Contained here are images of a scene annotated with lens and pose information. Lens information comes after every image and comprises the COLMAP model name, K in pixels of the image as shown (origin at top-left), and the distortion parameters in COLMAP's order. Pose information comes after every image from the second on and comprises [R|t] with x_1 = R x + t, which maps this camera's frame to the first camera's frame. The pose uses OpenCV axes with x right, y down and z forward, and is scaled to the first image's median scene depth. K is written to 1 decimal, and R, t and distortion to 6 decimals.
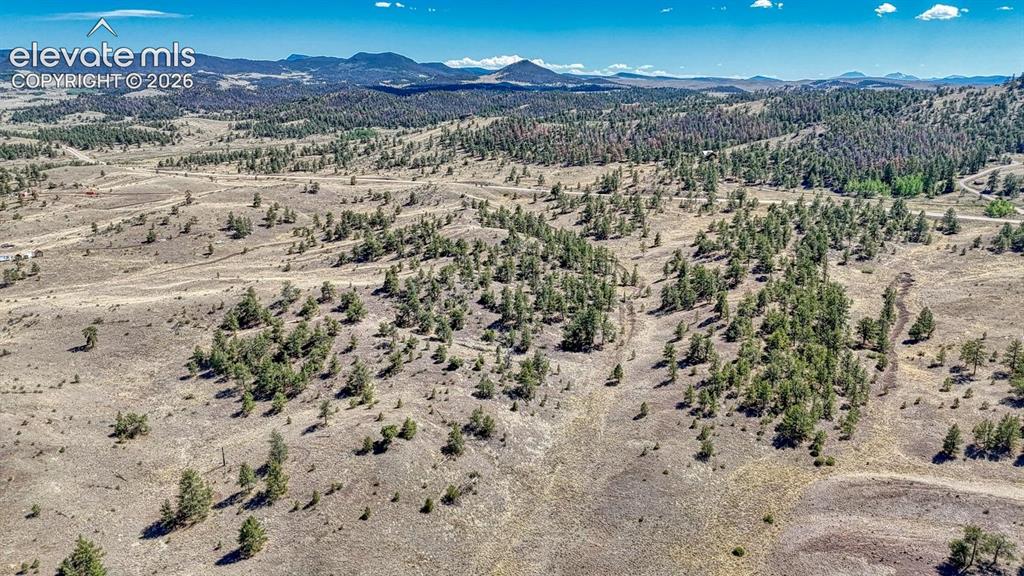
lens RADIAL K [[751.1, 0, 512.0], [0, 751.1, 288.0], [0, 0, 1]] dist [0.102809, -0.127424]
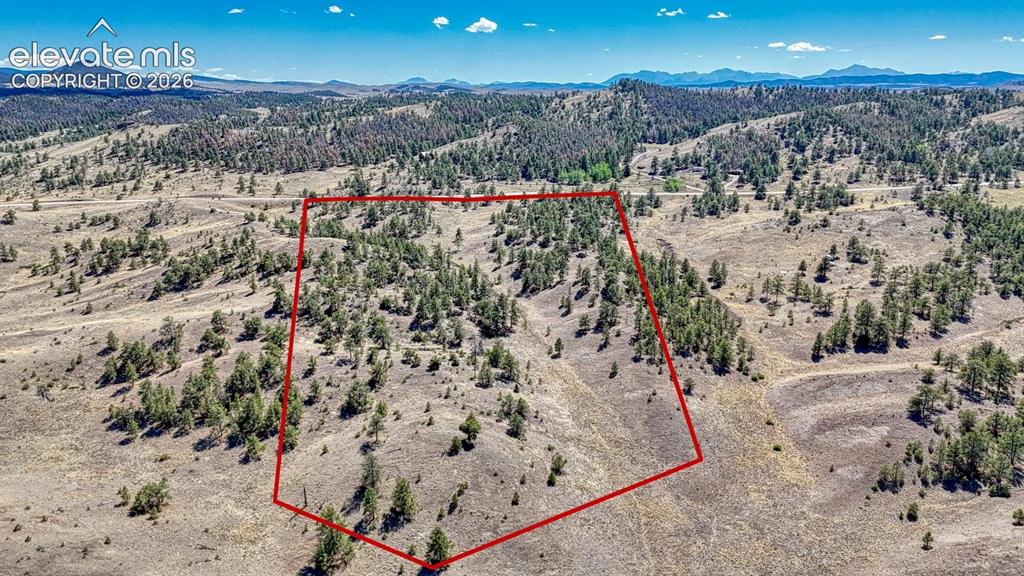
lens RADIAL K [[751.1, 0, 512.0], [0, 751.1, 288.0], [0, 0, 1]] dist [0.102809, -0.127424]
pose [[0.863568, -0.135606, 0.485656, -0.206165], [0.138169, 0.989932, 0.030726, -0.007685], [-0.484933, 0.040569, 0.873610, 0.023433]]
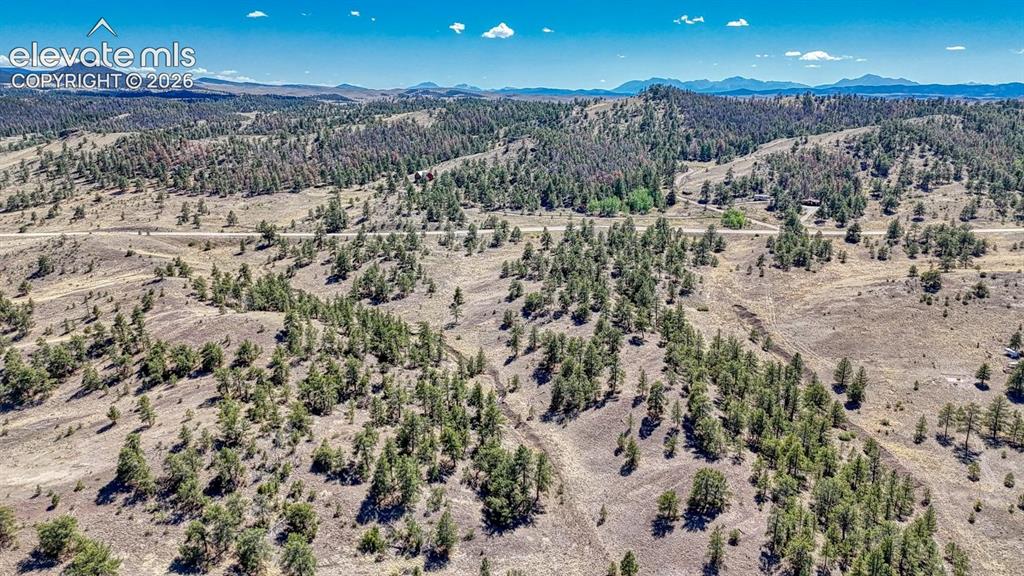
lens RADIAL K [[751.1, 0, 512.0], [0, 751.1, 288.0], [0, 0, 1]] dist [0.102809, -0.127424]
pose [[0.870321, -0.119863, 0.477676, -0.095099], [0.124379, 0.991984, 0.022302, -0.061972], [-0.476521, 0.040003, 0.878253, 0.225612]]
